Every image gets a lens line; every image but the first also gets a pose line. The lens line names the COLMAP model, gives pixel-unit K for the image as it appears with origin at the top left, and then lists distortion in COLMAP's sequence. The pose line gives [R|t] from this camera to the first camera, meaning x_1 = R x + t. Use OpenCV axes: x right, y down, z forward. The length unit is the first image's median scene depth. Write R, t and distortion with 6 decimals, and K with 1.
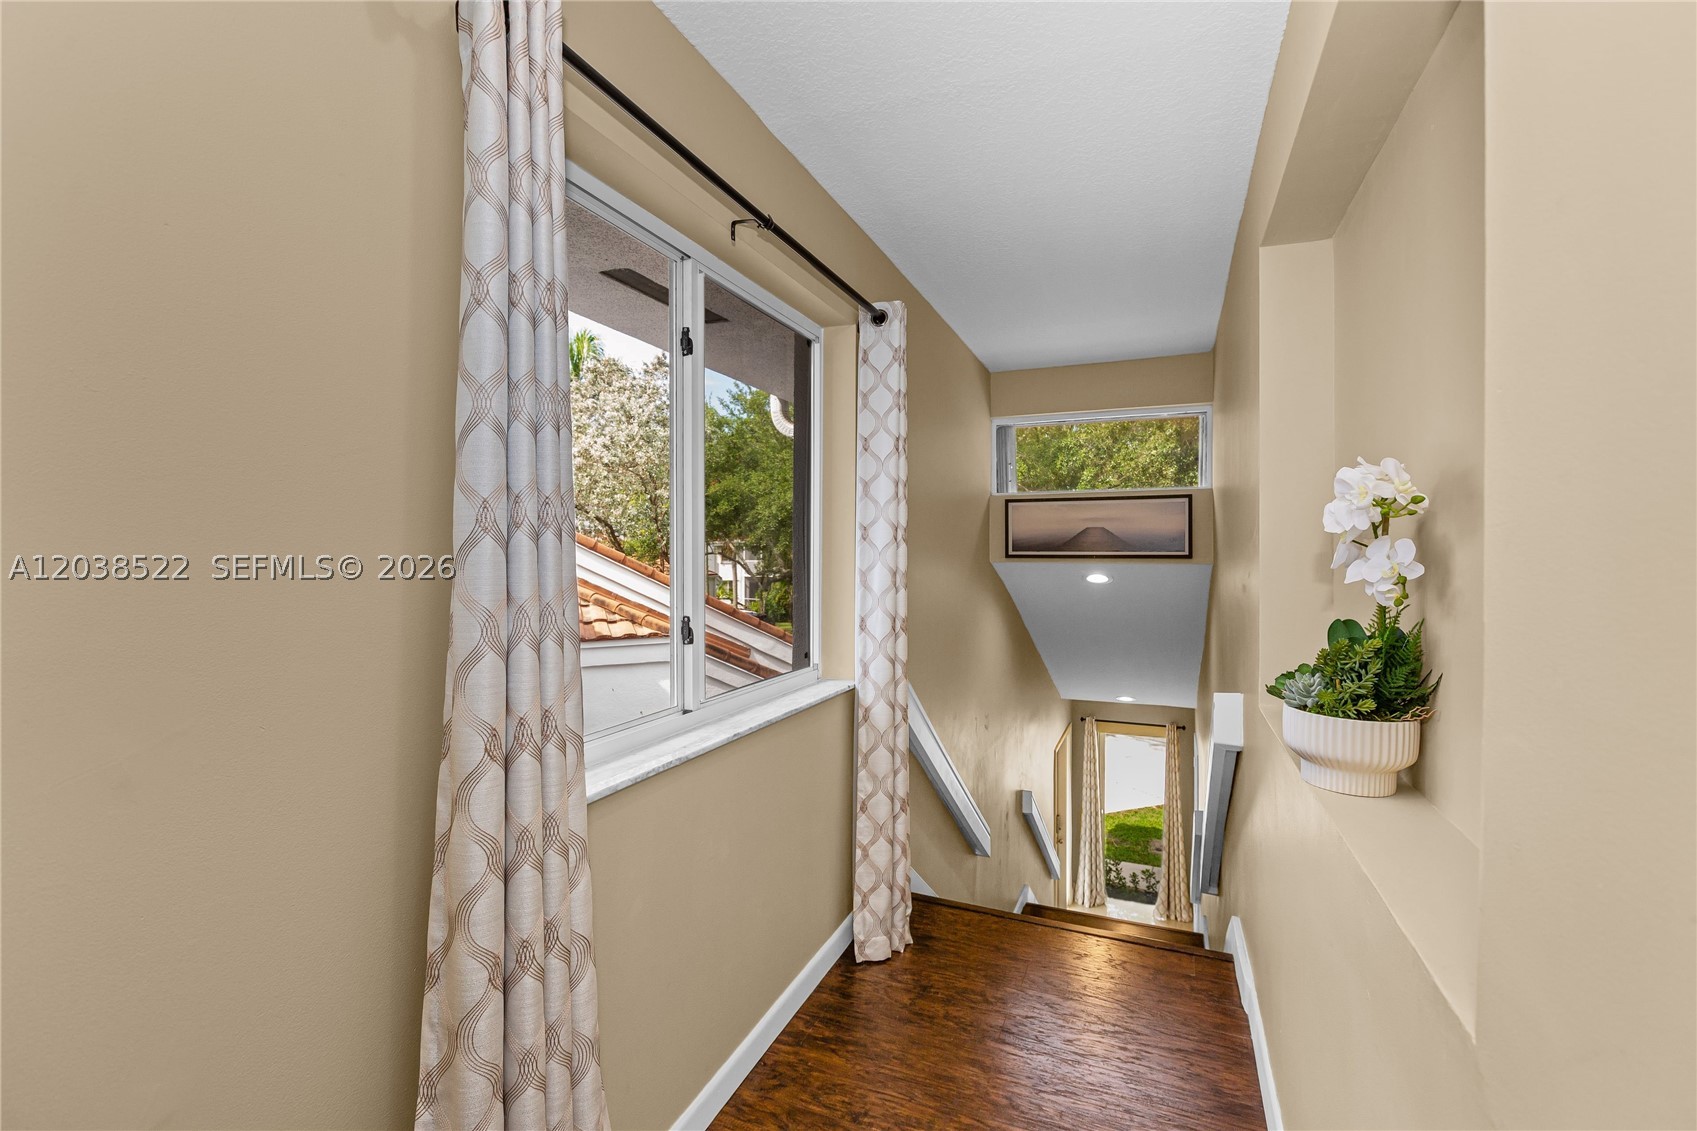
lens RADIAL K [[754.8, 0, 842.2], [0, 754.8, 560.9], [0, 0, 1]] dist [0.000990, -0.001218]
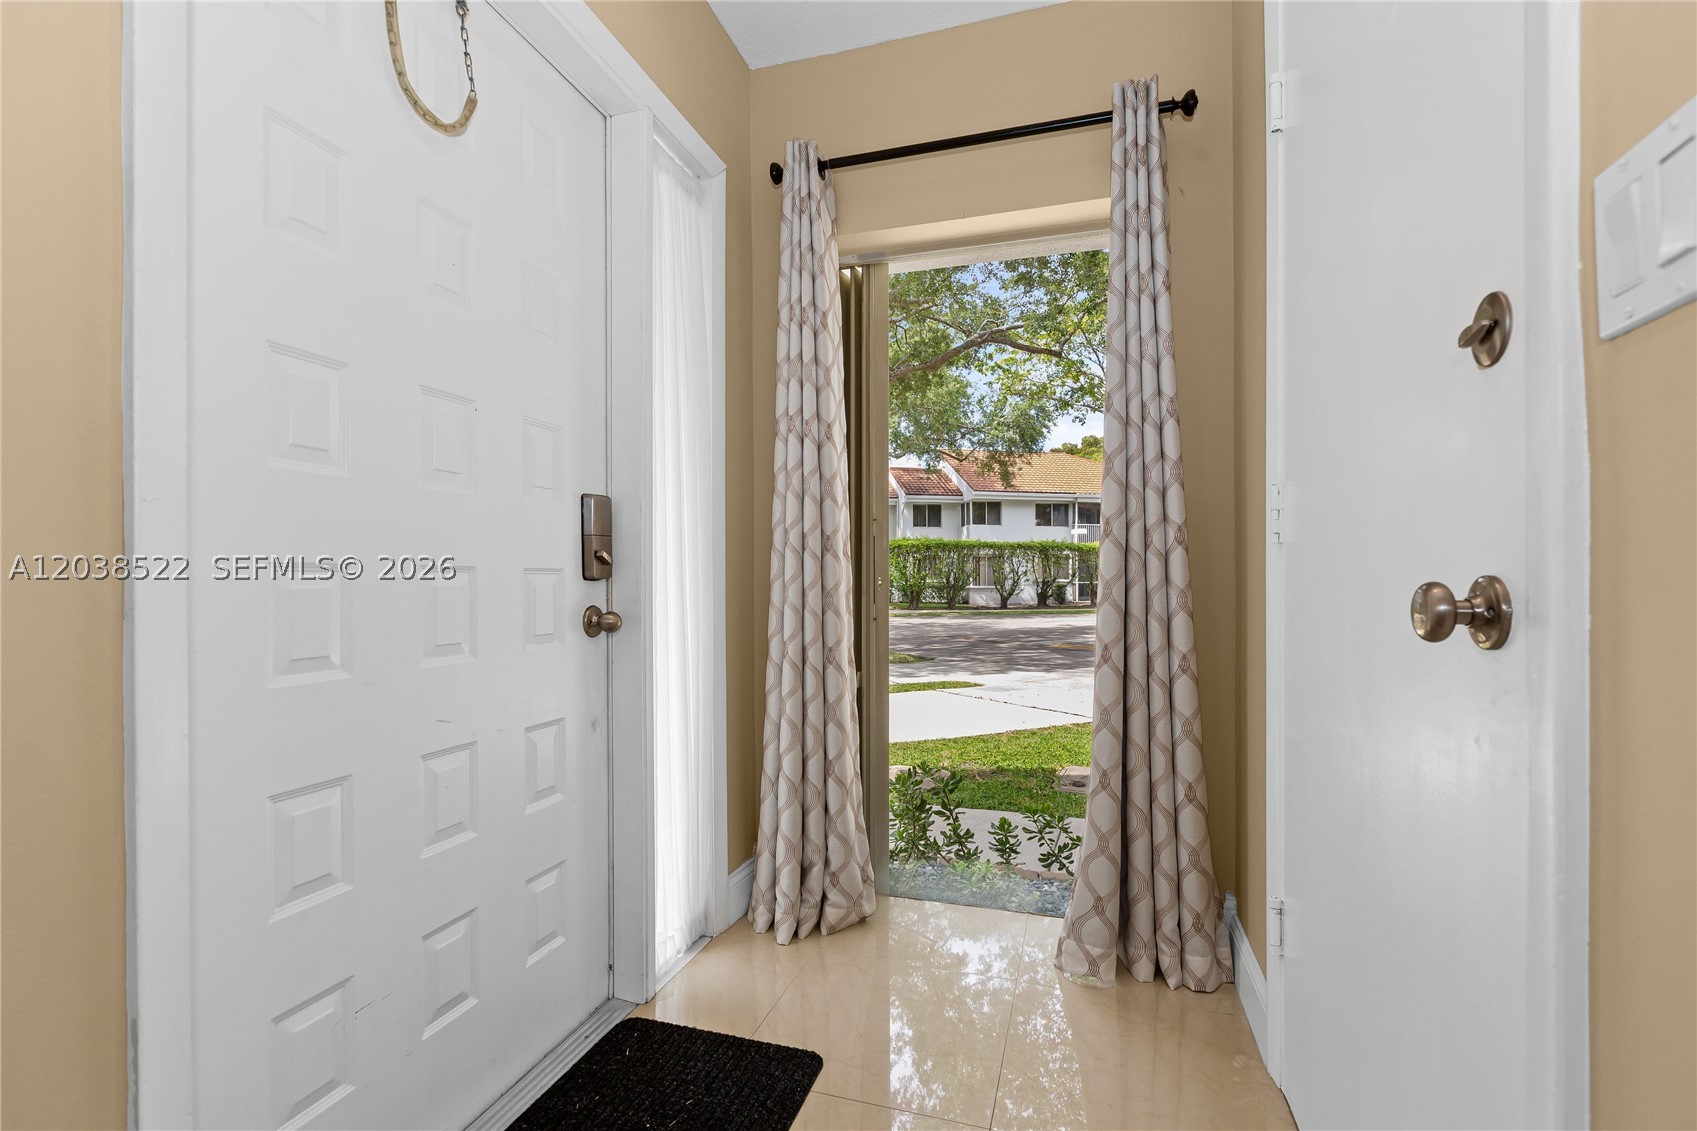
lens RADIAL K [[761.6, 0, 845.2], [0, 761.6, 582.9], [0, 0, 1]] dist [0.002708, 0.000141]
pose [[0.994755, -0.001396, 0.102280, 0.329052], [0.001532, 0.999998, -0.001252, 0.359391], [-0.102279, 0.001402, 0.994755, 0.787367]]
